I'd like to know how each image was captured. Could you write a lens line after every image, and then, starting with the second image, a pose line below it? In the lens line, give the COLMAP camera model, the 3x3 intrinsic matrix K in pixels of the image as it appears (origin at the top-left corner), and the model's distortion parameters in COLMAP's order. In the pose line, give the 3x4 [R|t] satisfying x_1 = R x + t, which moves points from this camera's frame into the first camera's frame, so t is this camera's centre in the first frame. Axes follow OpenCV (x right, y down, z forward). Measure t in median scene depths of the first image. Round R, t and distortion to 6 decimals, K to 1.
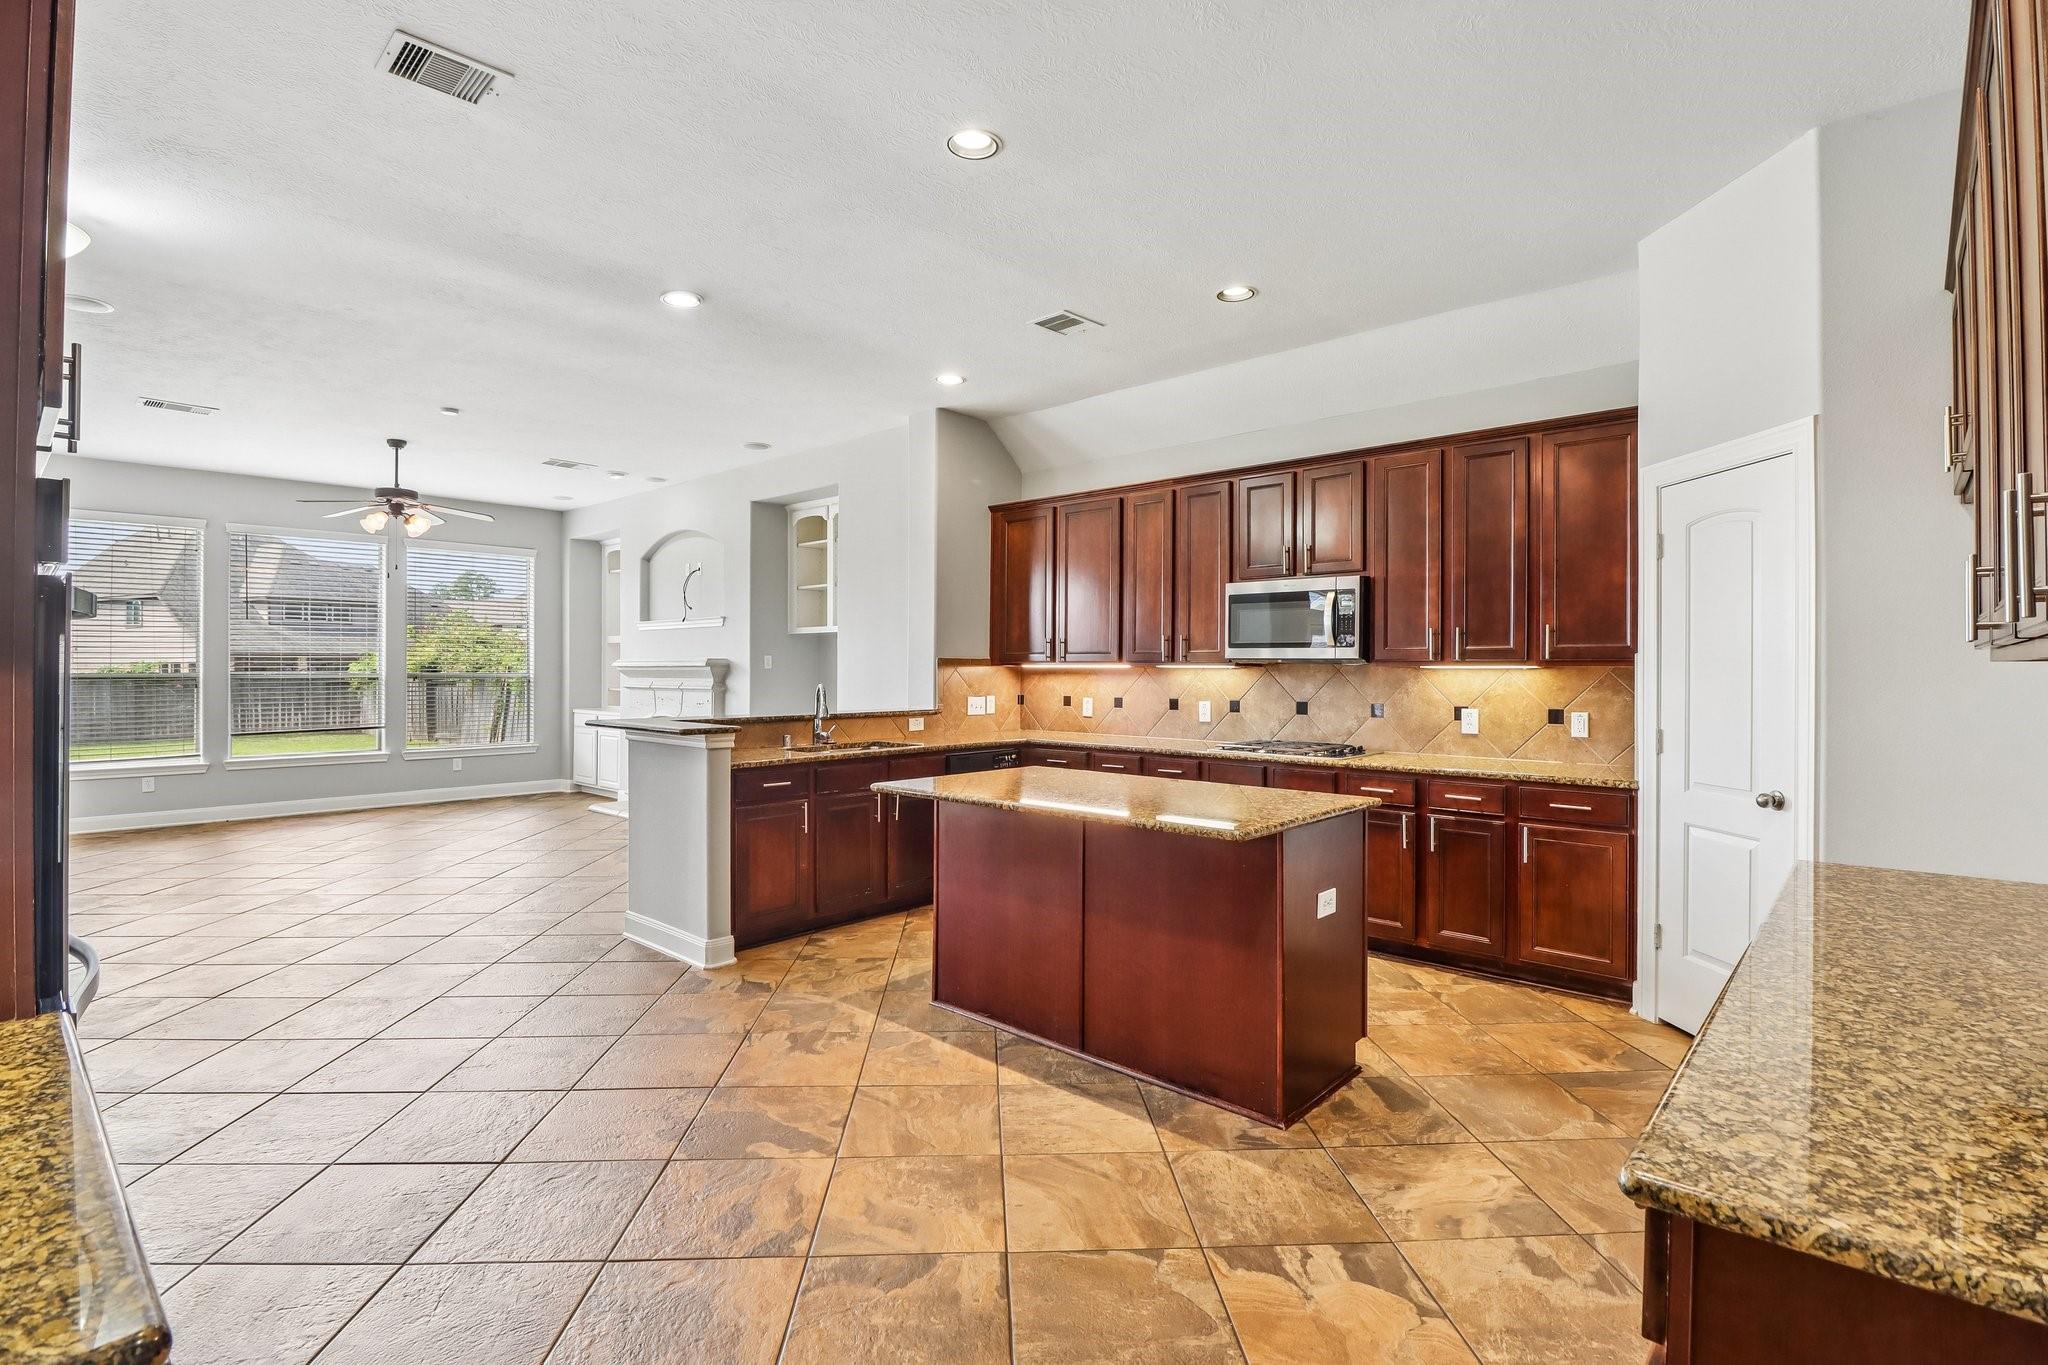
lens RADIAL K [[961.3, 0, 1011.1], [0, 961.3, 670.3], [0, 0, 1]] dist [0.002649, -0.015134]
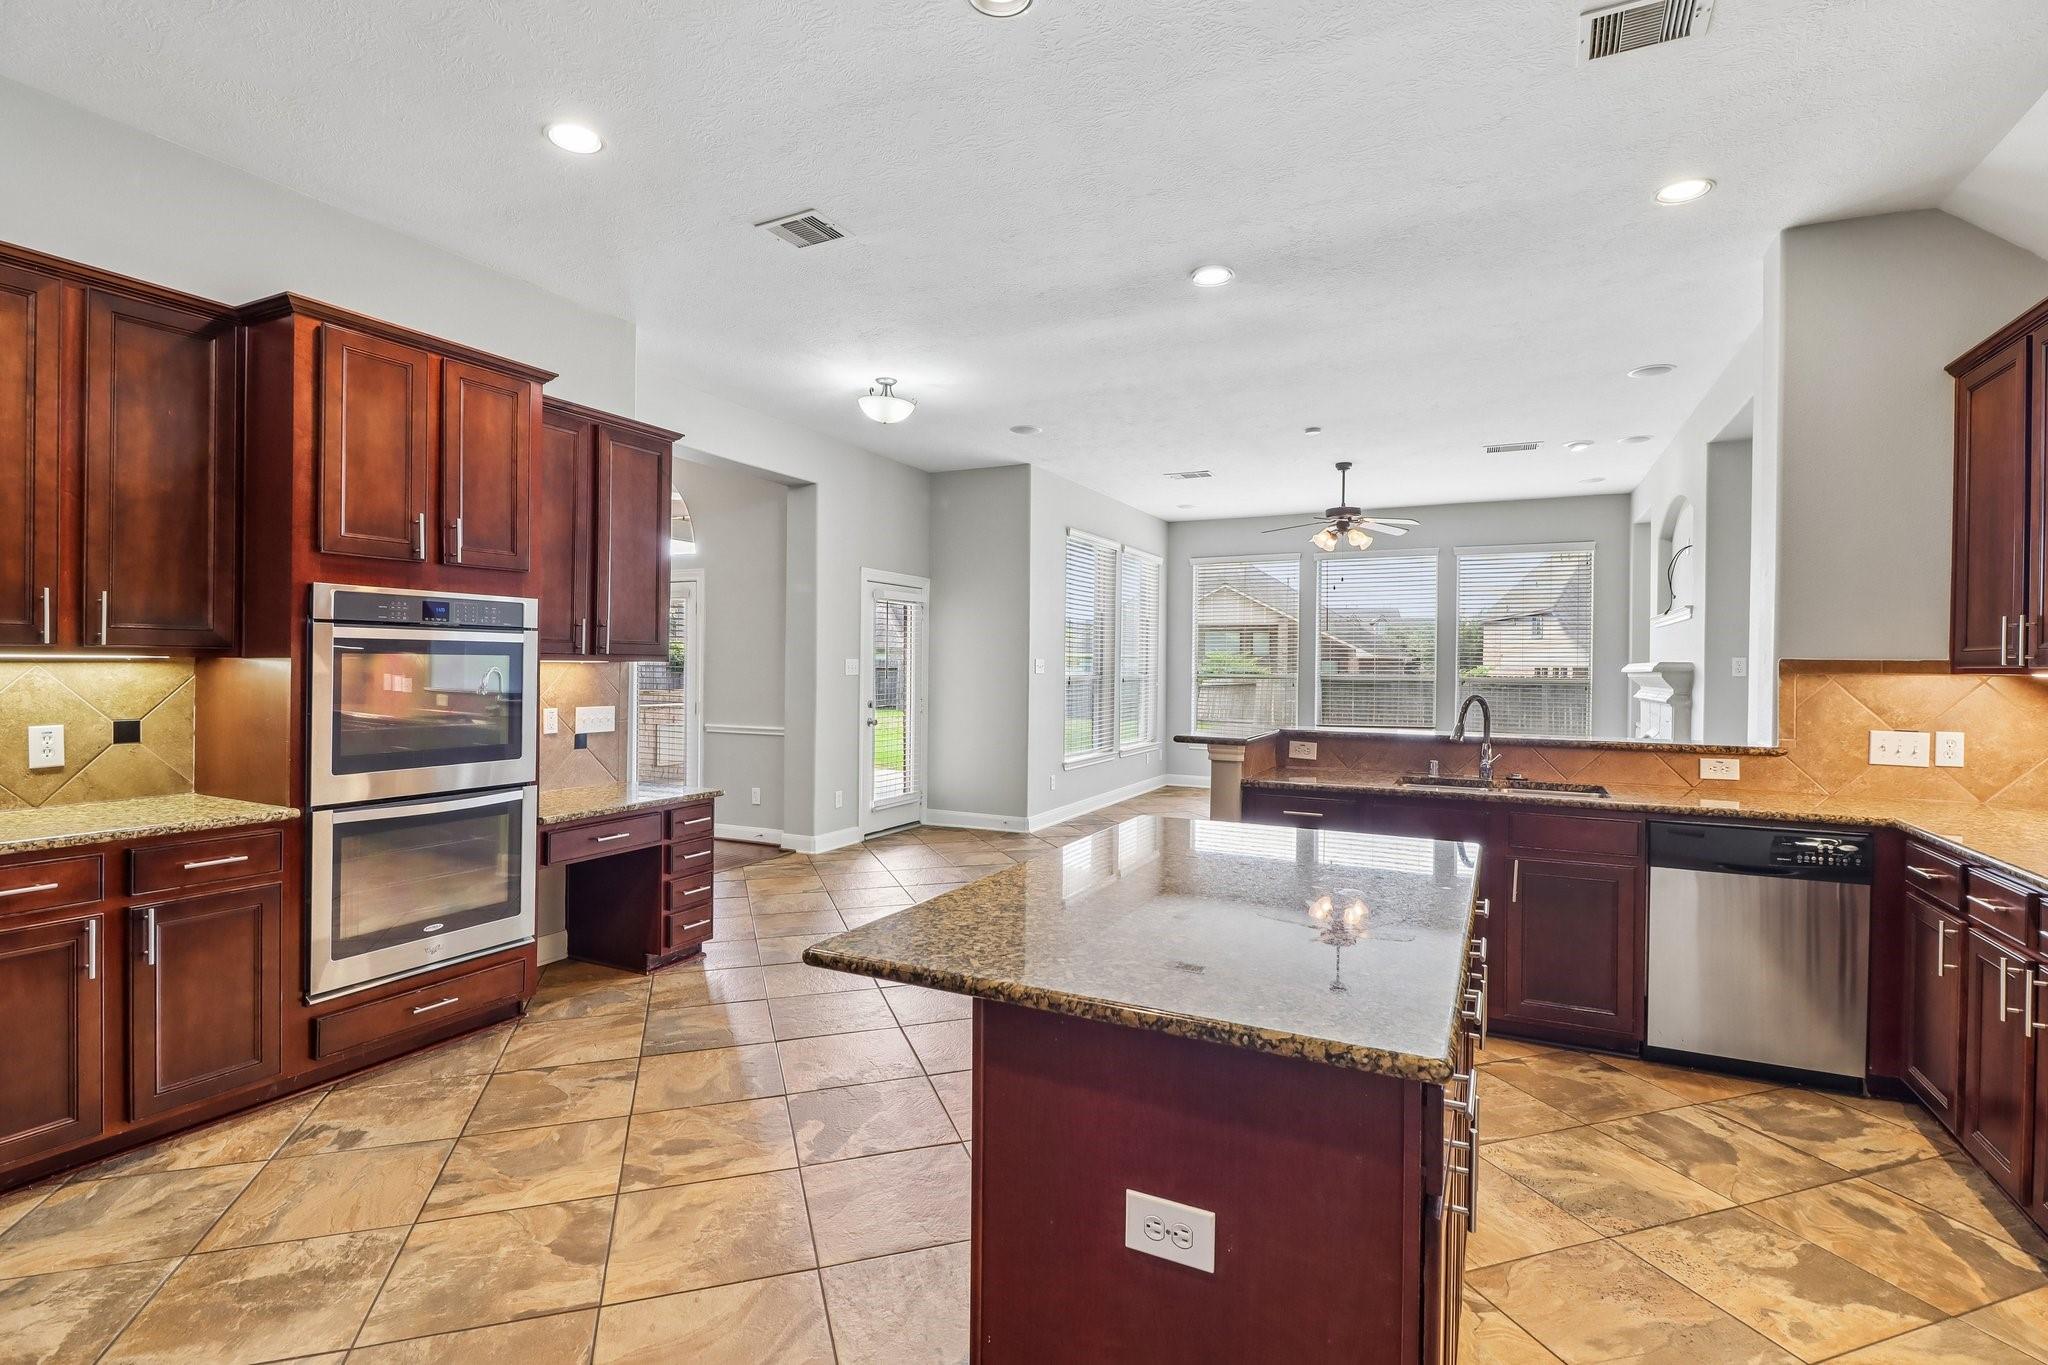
lens RADIAL K [[949.6, 0, 1020.9], [0, 949.6, 671.8], [0, 0, 1]] dist [0.000303, -0.011353]
pose [[0.276647, 0.006331, -0.960951, 0.329346], [-0.011691, 0.999926, 0.003223, -0.001529], [0.960900, 0.010343, 0.276701, 0.386129]]
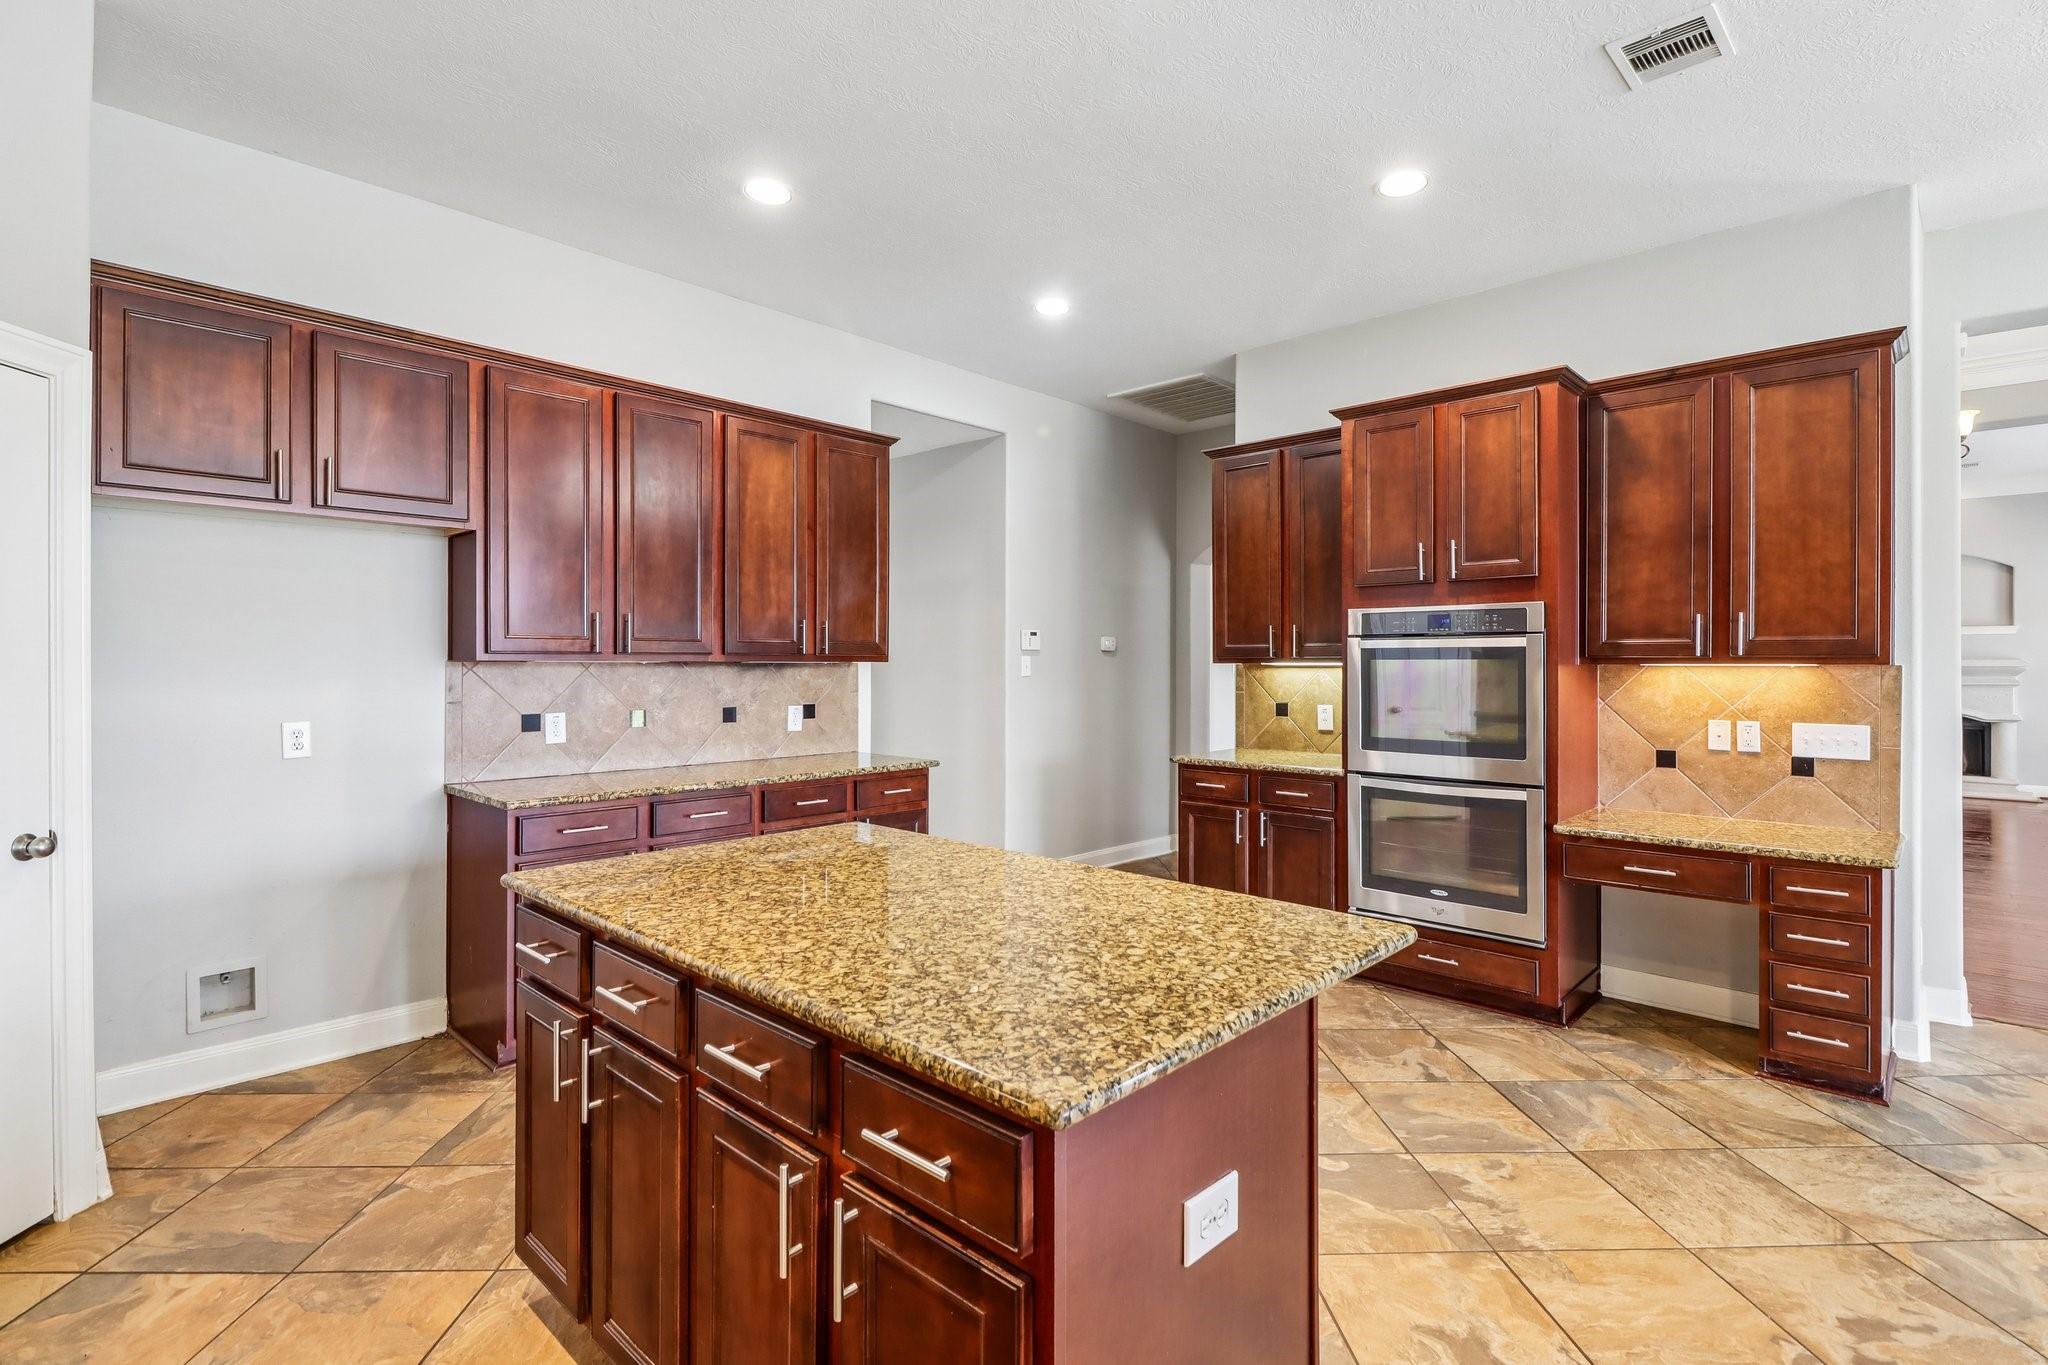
lens RADIAL K [[949.6, 0, 1020.9], [0, 949.6, 671.8], [0, 0, 1]] dist [0.000303, -0.011353]
pose [[-0.999762, -0.003178, 0.021603, 0.013658], [-0.002943, 0.999936, 0.010912, -0.003414], [-0.021636, 0.010846, -0.999707, 0.813857]]
